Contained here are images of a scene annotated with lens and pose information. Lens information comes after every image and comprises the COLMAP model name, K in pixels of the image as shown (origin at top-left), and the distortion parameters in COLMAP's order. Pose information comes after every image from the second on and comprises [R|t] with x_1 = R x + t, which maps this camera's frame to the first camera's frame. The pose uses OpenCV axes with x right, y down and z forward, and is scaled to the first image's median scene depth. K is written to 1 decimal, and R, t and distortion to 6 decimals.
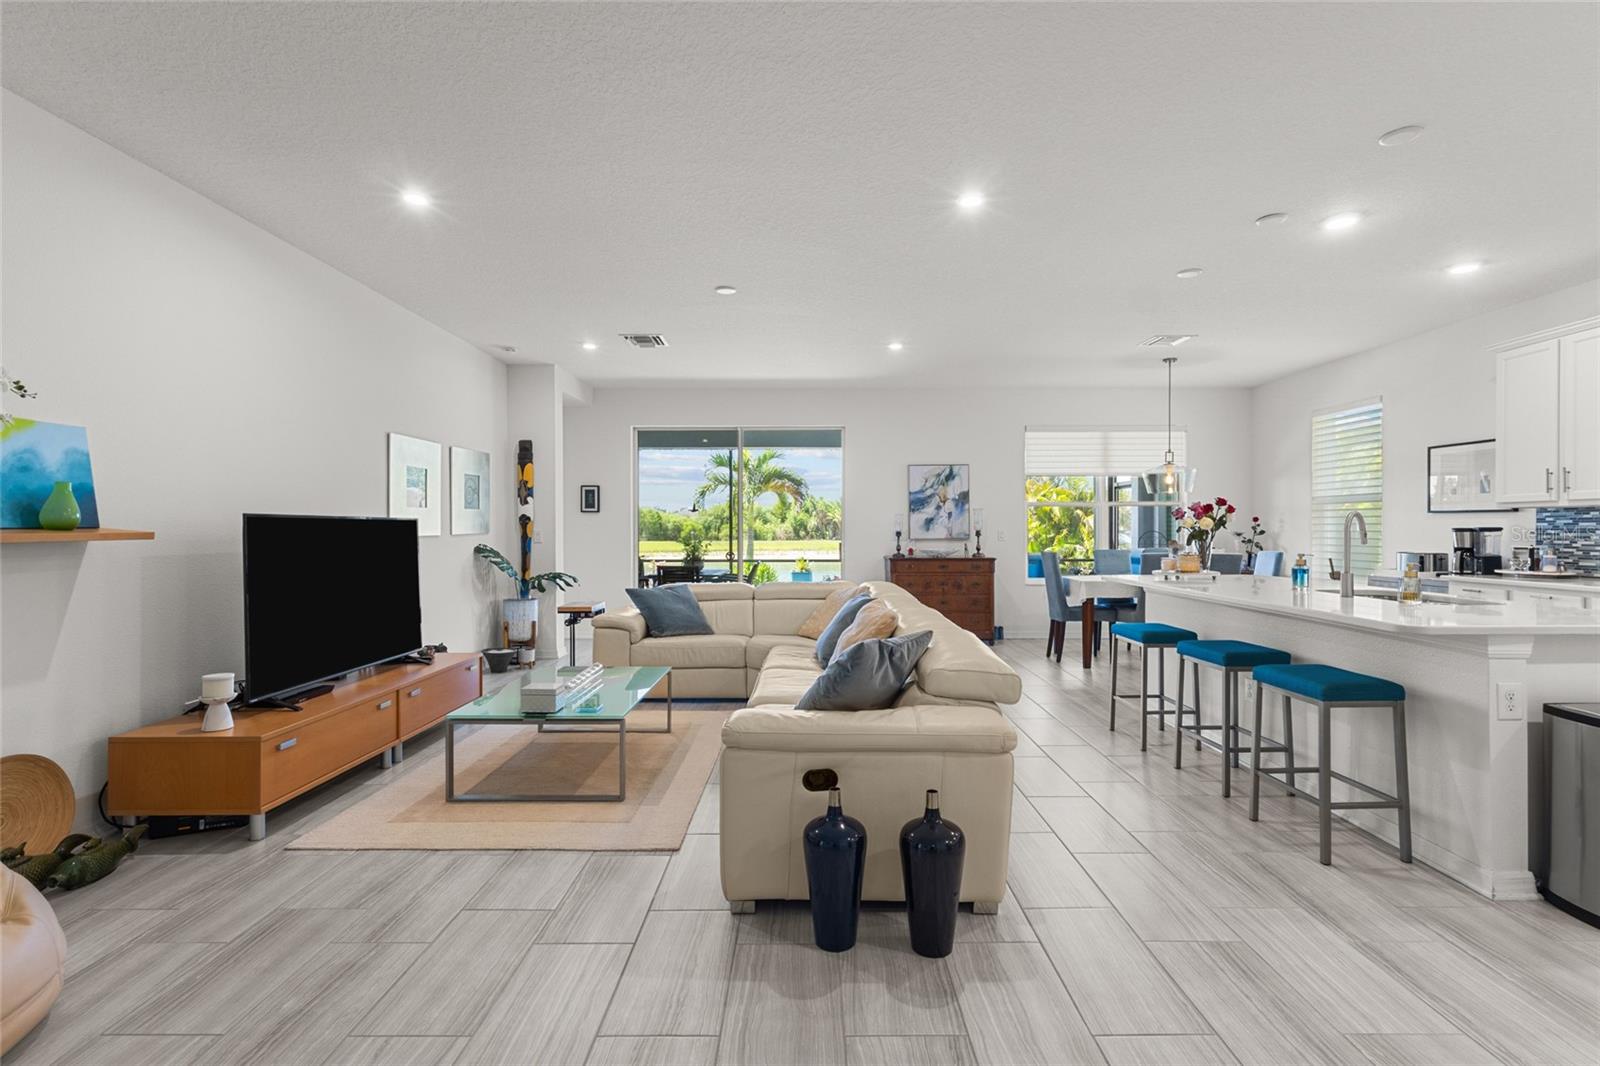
lens RADIAL K [[744.0, 0, 810.5], [0, 744.0, 536.5], [0, 0, 1]] dist [0.004506, 0.000126]
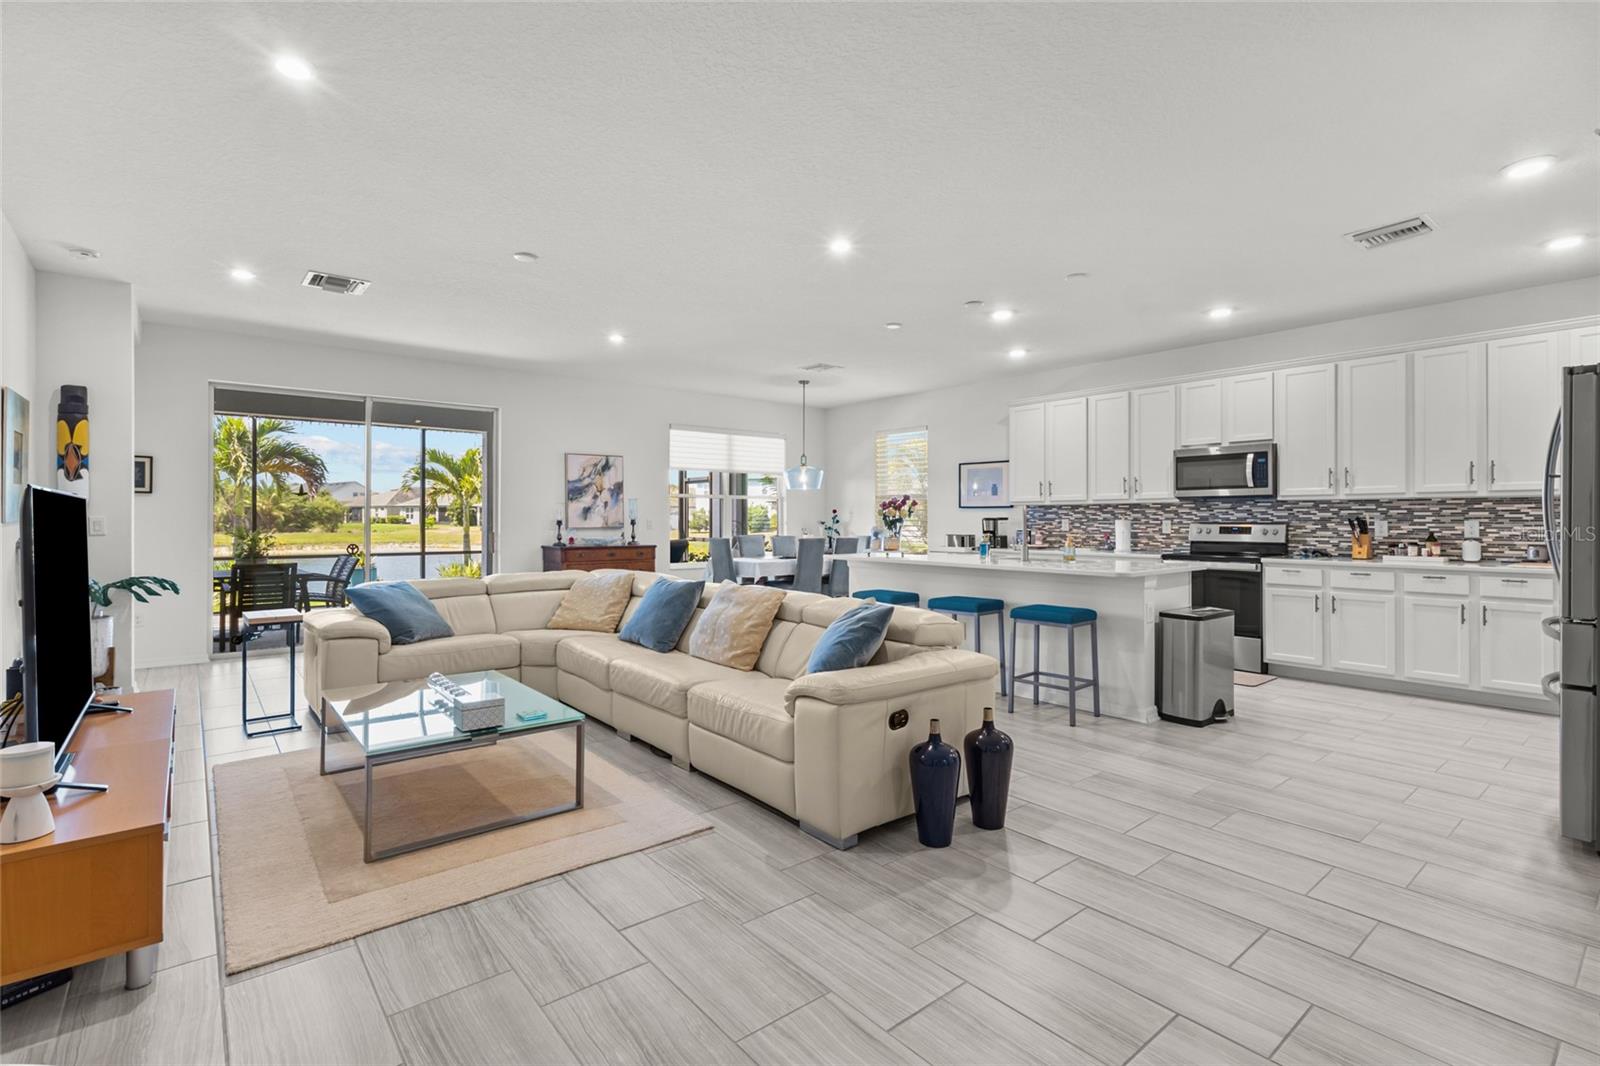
lens RADIAL K [[744.0, 0, 796.7], [0, 744.0, 517.9], [0, 0, 1]] dist [0.004506, 0.000126]
pose [[0.772605, 0.003413, 0.634878, -0.377010], [0.005156, 0.999919, -0.011651, 0.004148], [-0.634866, 0.012275, 0.772525, 0.066299]]
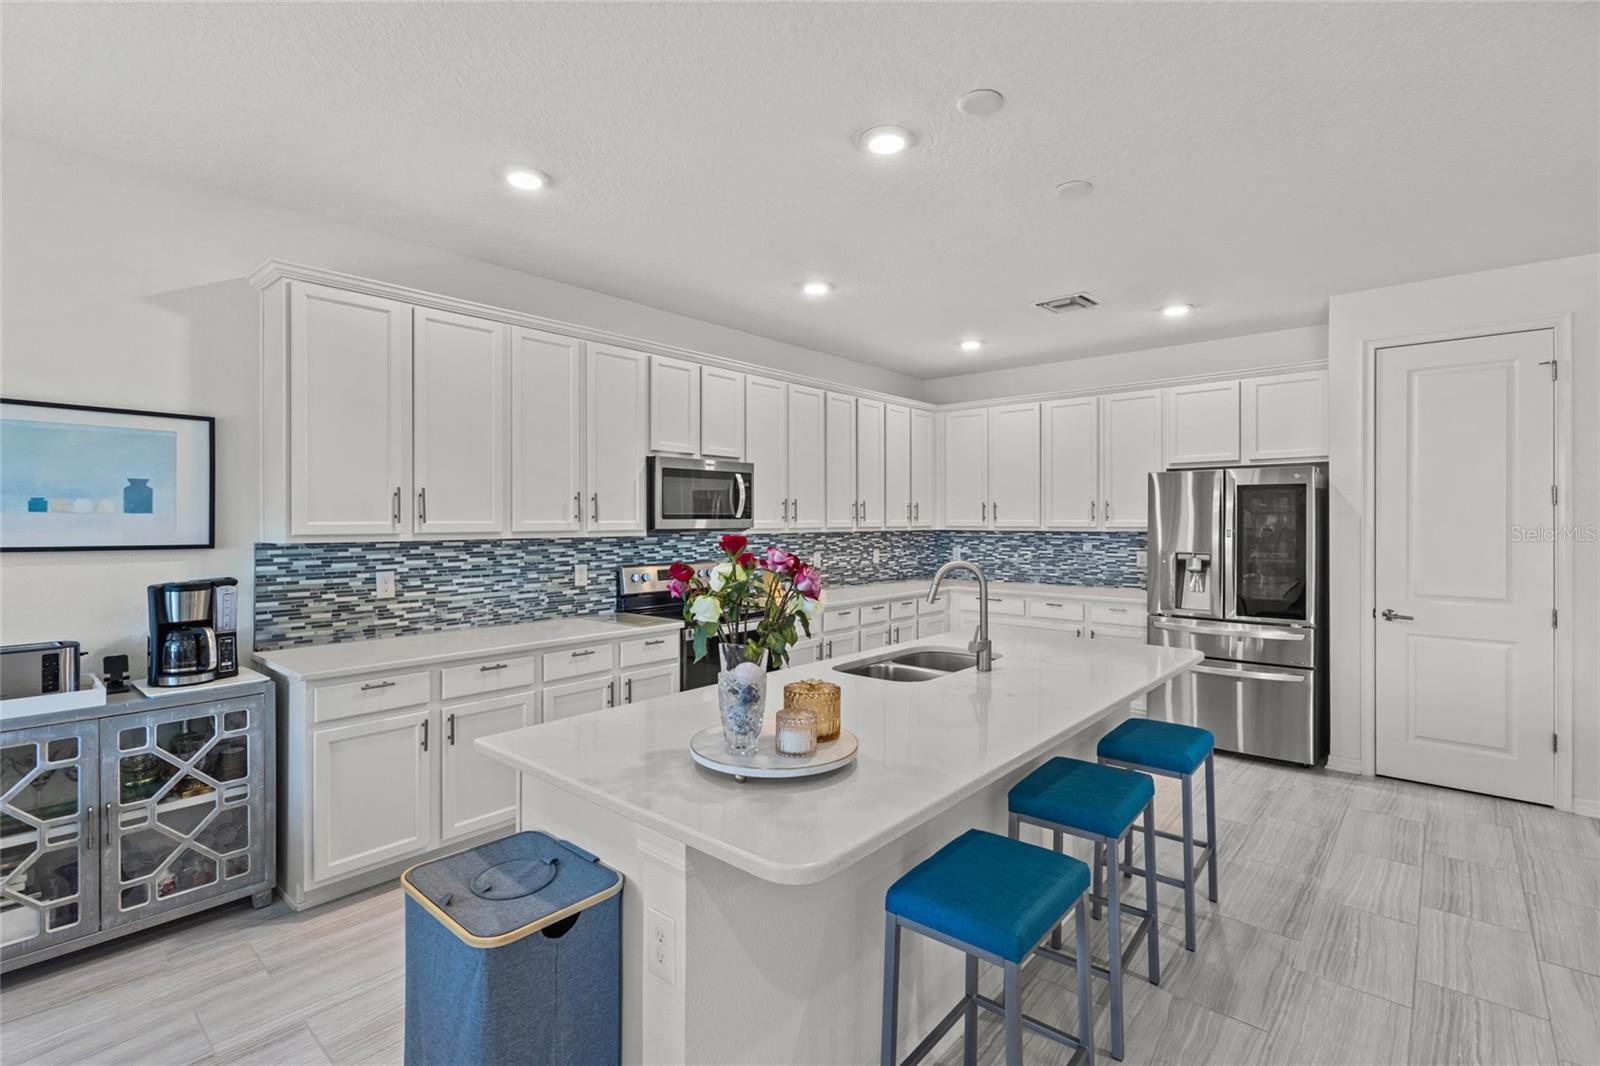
lens RADIAL K [[744.0, 0, 805.2], [0, 744.0, 518.0], [0, 0, 1]] dist [0.004506, 0.000126]
pose [[-0.753618, 0.003198, 0.657305, 0.209491], [0.007620, 0.999963, 0.003872, -0.051129], [-0.657268, 0.007927, -0.753615, 1.043003]]
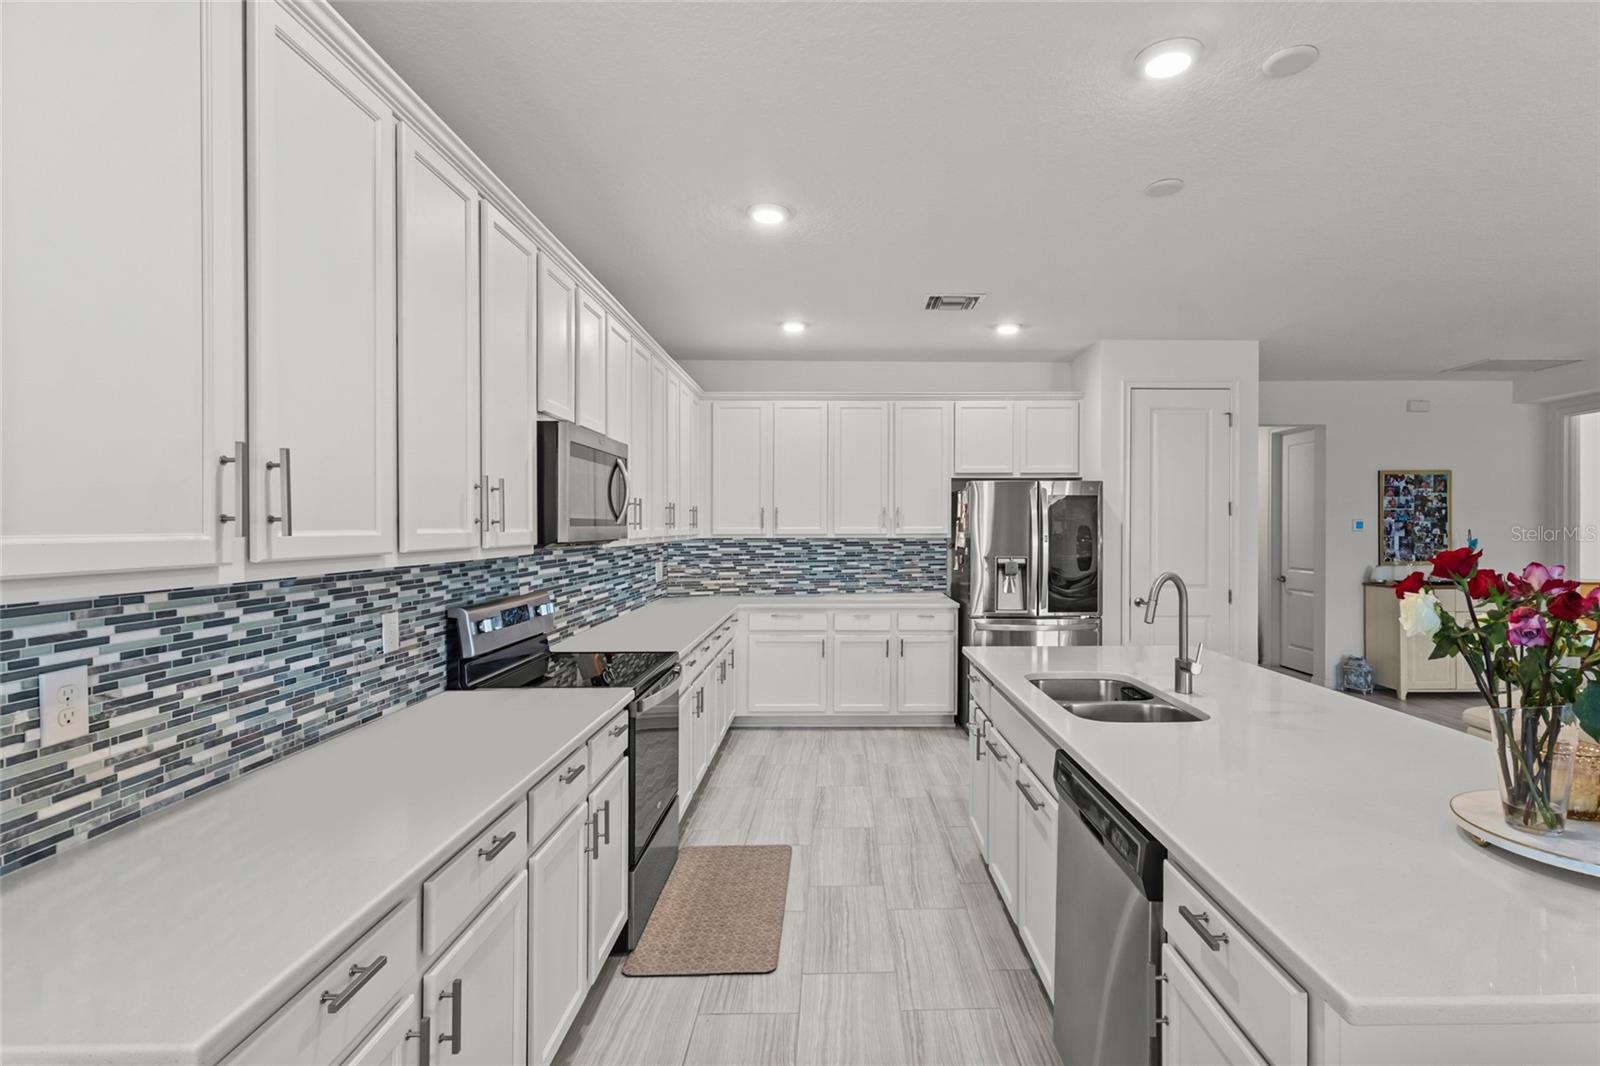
lens RADIAL K [[744.0, 0, 833.3], [0, 744.0, 530.4], [0, 0, 1]] dist [0.004506, 0.000126]
pose [[-0.999991, 0.003678, 0.002323, 0.639956], [0.003709, 0.999901, 0.013563, -0.051279], [-0.002273, 0.013571, -0.999905, 1.031667]]
